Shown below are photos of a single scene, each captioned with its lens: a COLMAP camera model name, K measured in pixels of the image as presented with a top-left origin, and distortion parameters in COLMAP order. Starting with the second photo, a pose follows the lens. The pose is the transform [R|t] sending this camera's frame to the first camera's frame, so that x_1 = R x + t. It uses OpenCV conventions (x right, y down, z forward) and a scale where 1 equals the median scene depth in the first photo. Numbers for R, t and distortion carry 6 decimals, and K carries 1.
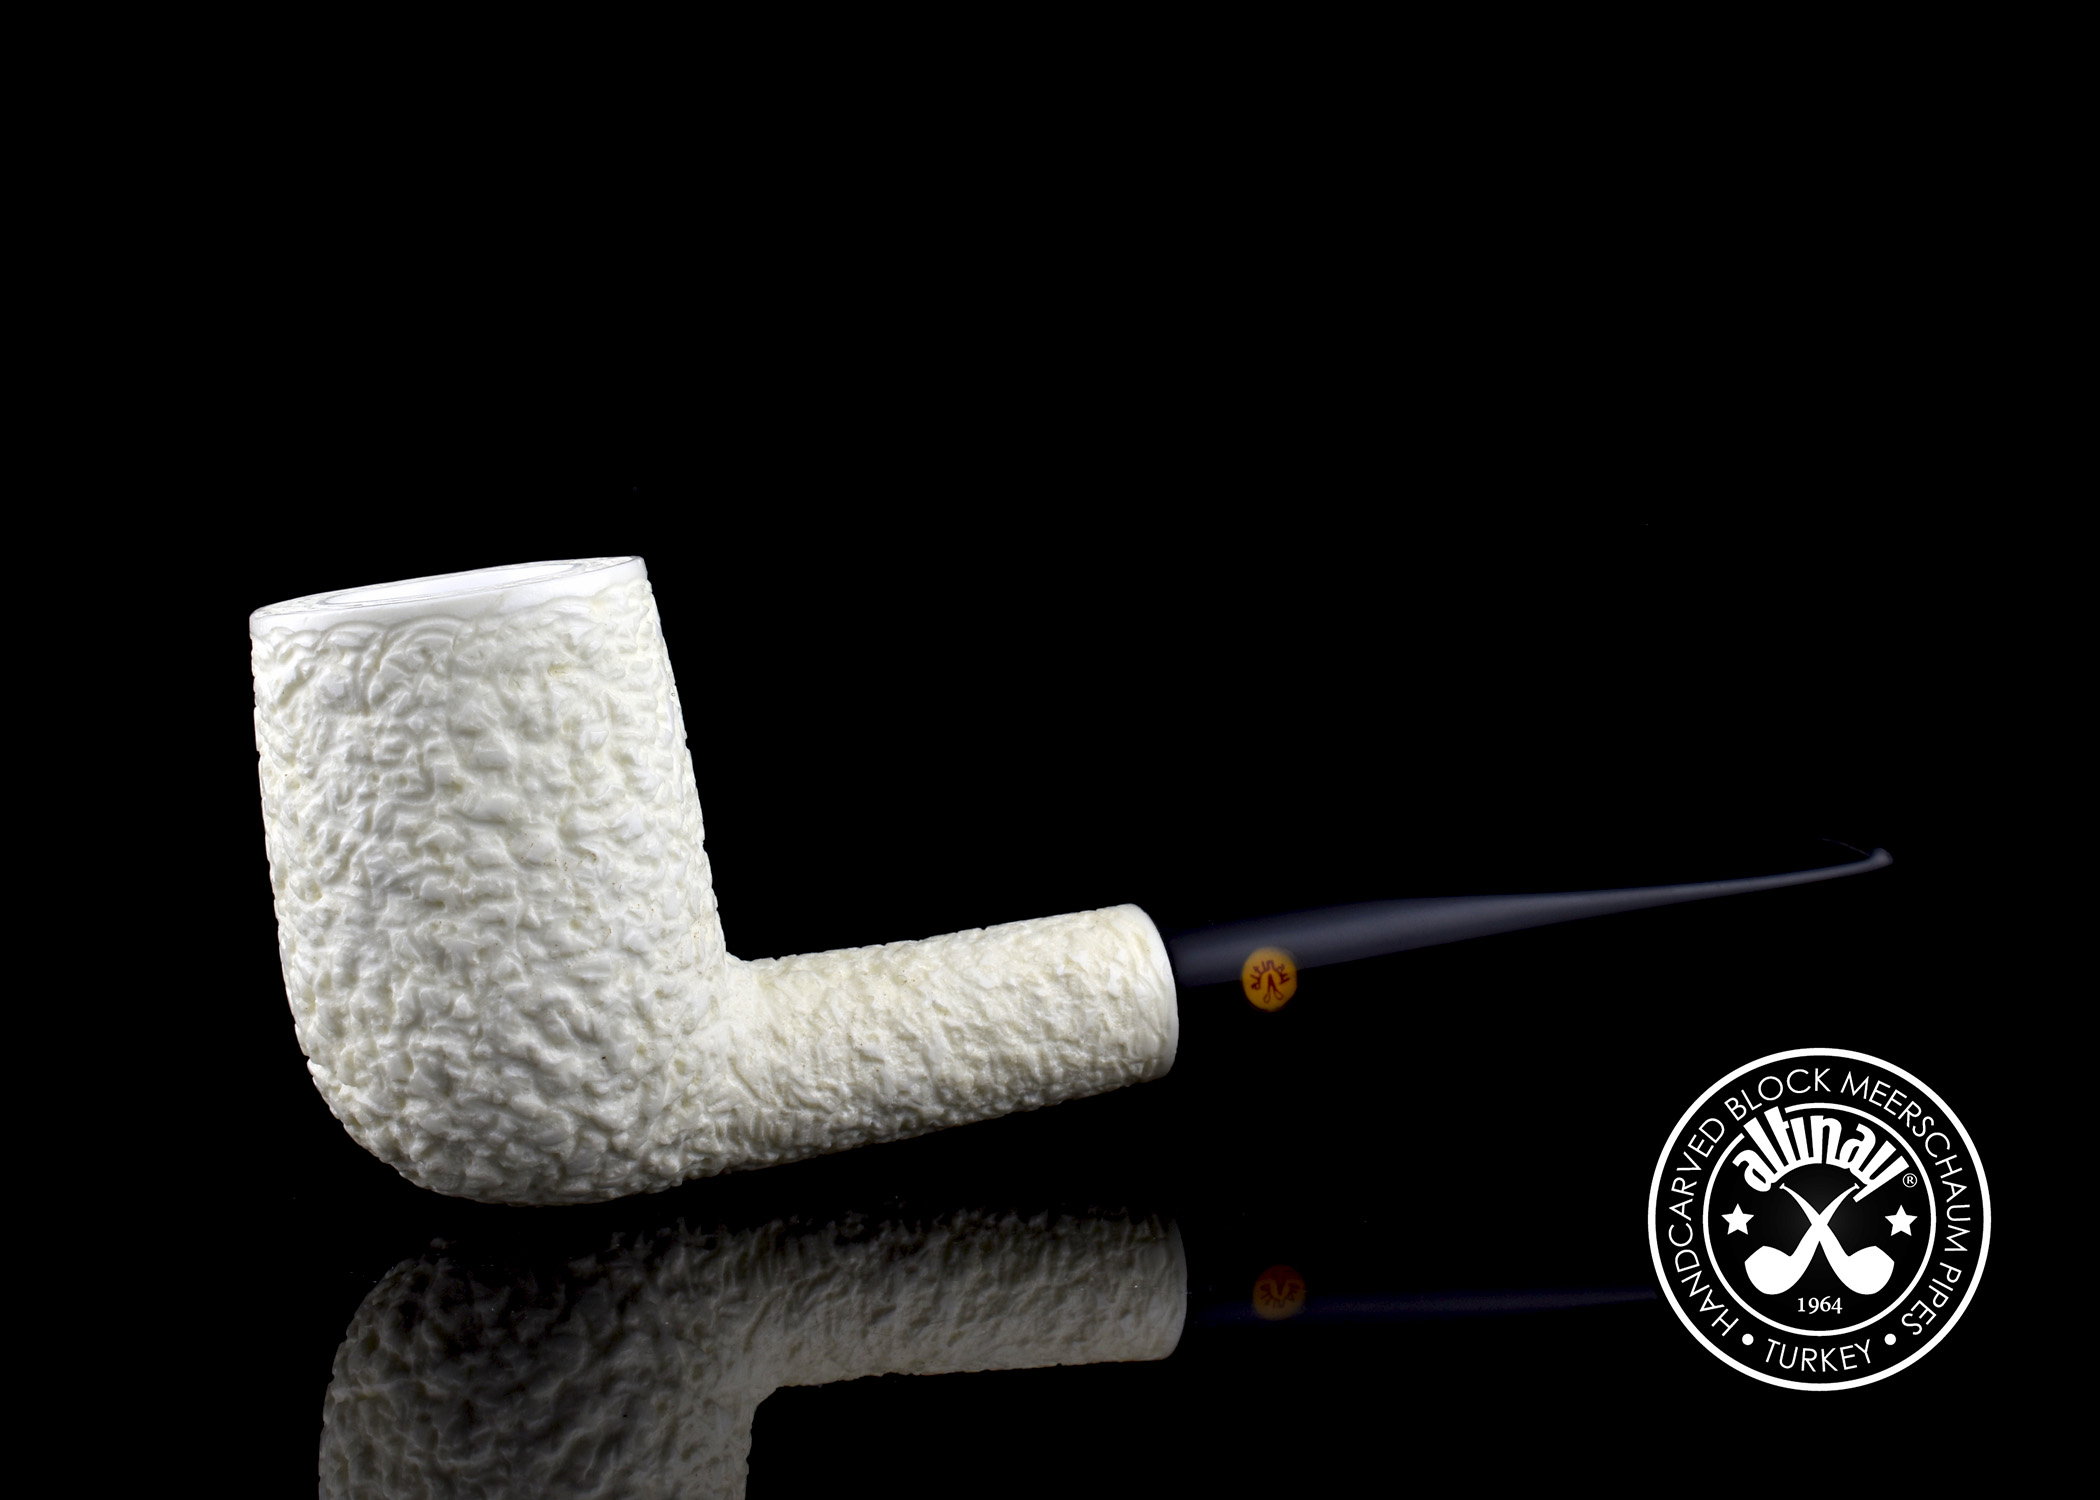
lens RADIAL K [[3475.6, 0, 1049.4], [0, 3475.6, 750.1], [0, 0, 1]] dist [0.054908, 0.000000]
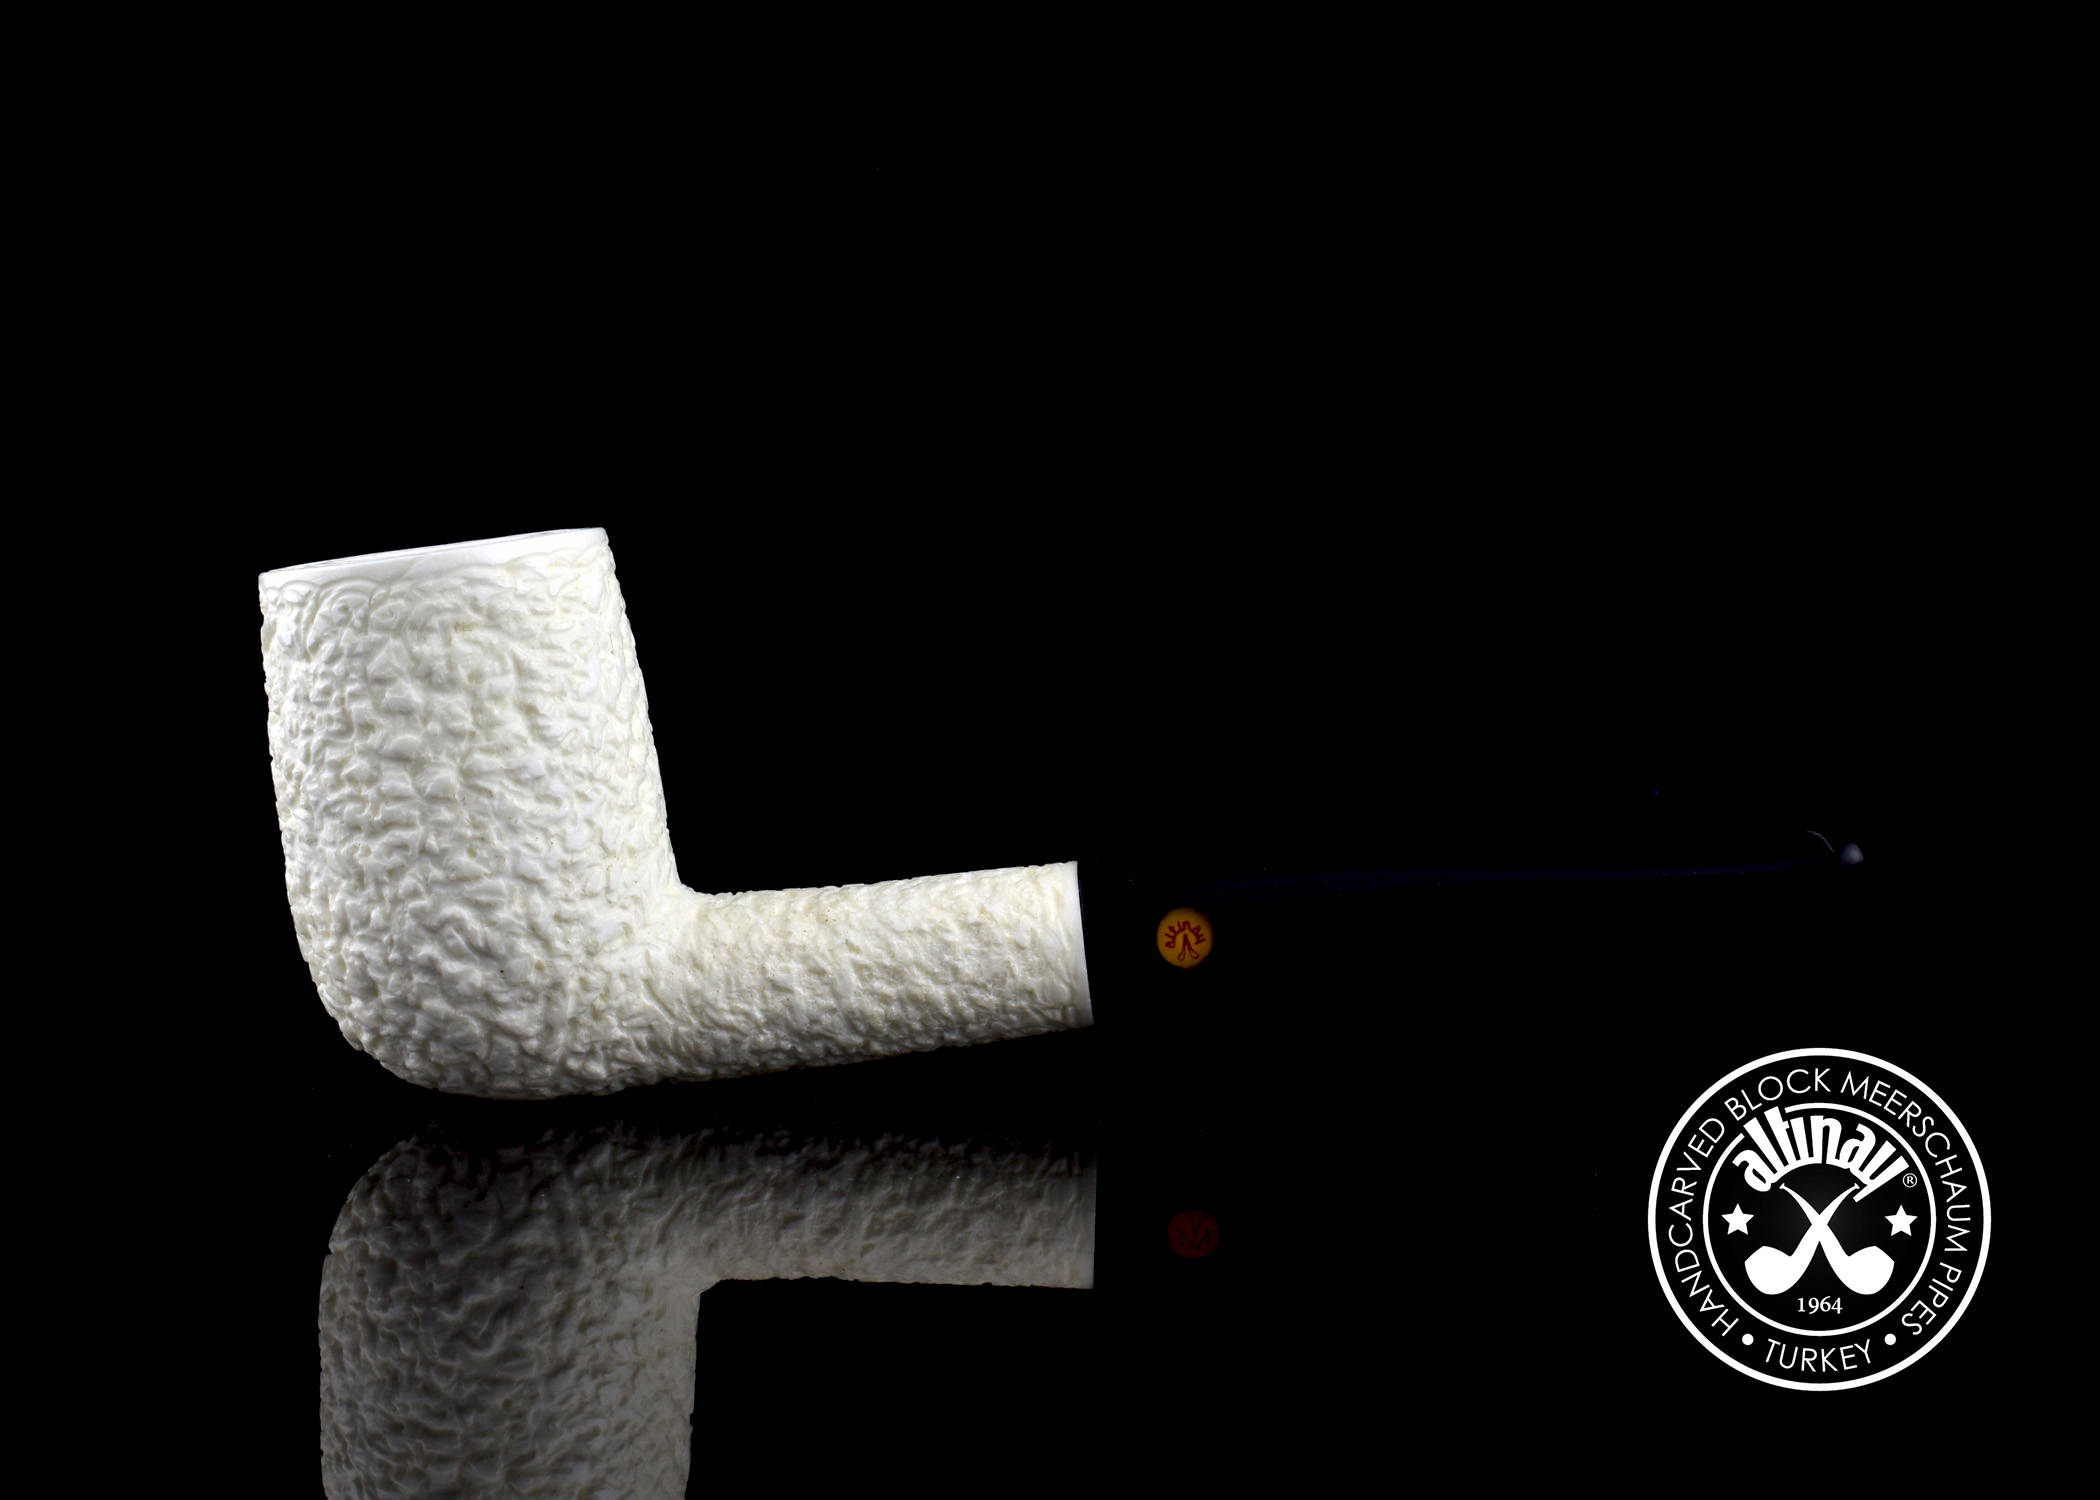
lens RADIAL K [[3475.6, 0, 1047.8], [0, 3475.6, 748.6], [0, 0, 1]] dist [0.054908, 0.000000]
pose [[0.946590, 0.042618, -0.319612, 0.392304], [-0.036313, 0.999011, 0.025662, -0.019240], [0.320389, -0.012685, 0.947201, -0.015703]]
